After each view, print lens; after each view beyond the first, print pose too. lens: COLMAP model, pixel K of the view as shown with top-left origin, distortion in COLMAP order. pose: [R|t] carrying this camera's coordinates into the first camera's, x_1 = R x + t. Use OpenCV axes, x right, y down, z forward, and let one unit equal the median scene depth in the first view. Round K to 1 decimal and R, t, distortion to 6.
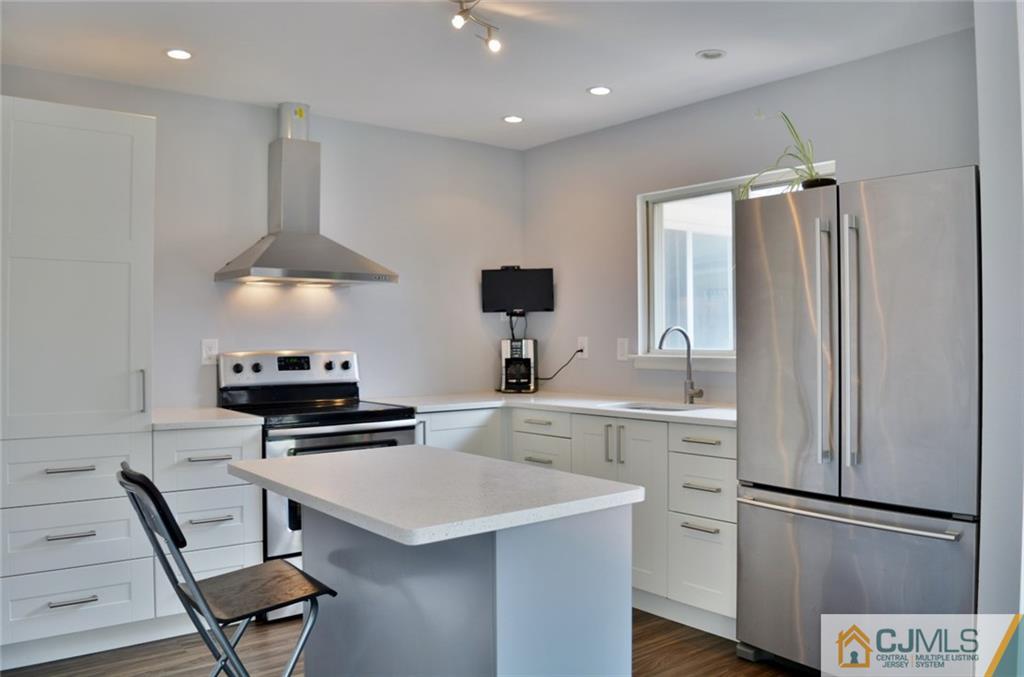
lens RADIAL K [[813.0, 0, 512.0], [0, 813.0, 320.6], [0, 0, 1]] dist [-0.097007, 0.017242]
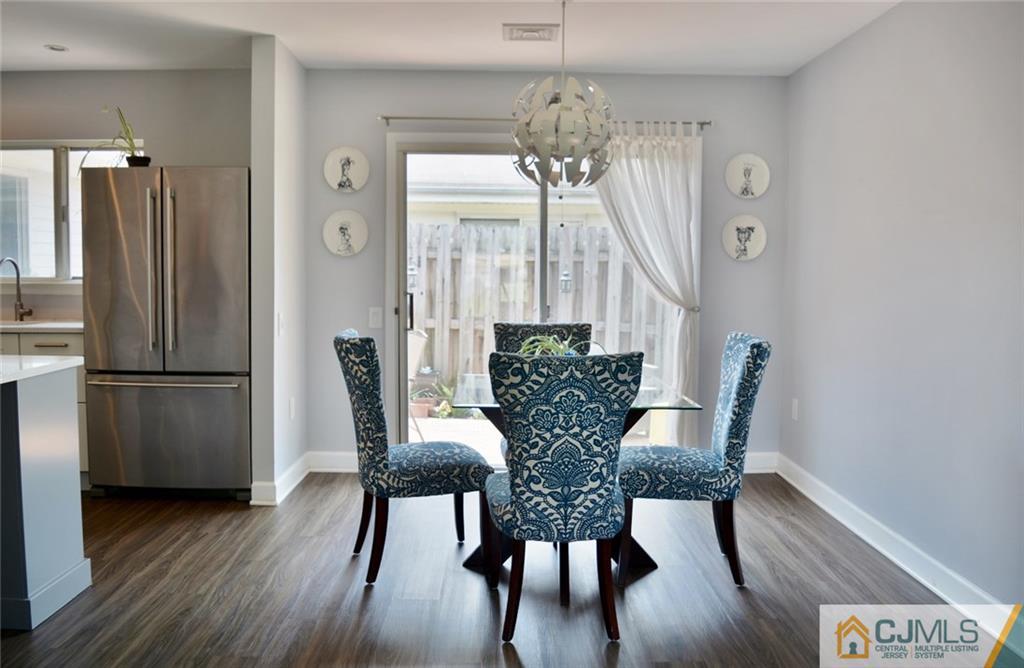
lens RADIAL K [[813.4, 0, 512.0], [0, 813.4, 334.0], [0, 0, 1]] dist [-0.062155, -0.000693]
pose [[0.616916, -0.052340, 0.785287, -0.348913], [-0.027975, 0.995697, 0.088341, -0.006823], [-0.786532, -0.076467, 0.612797, -0.427259]]
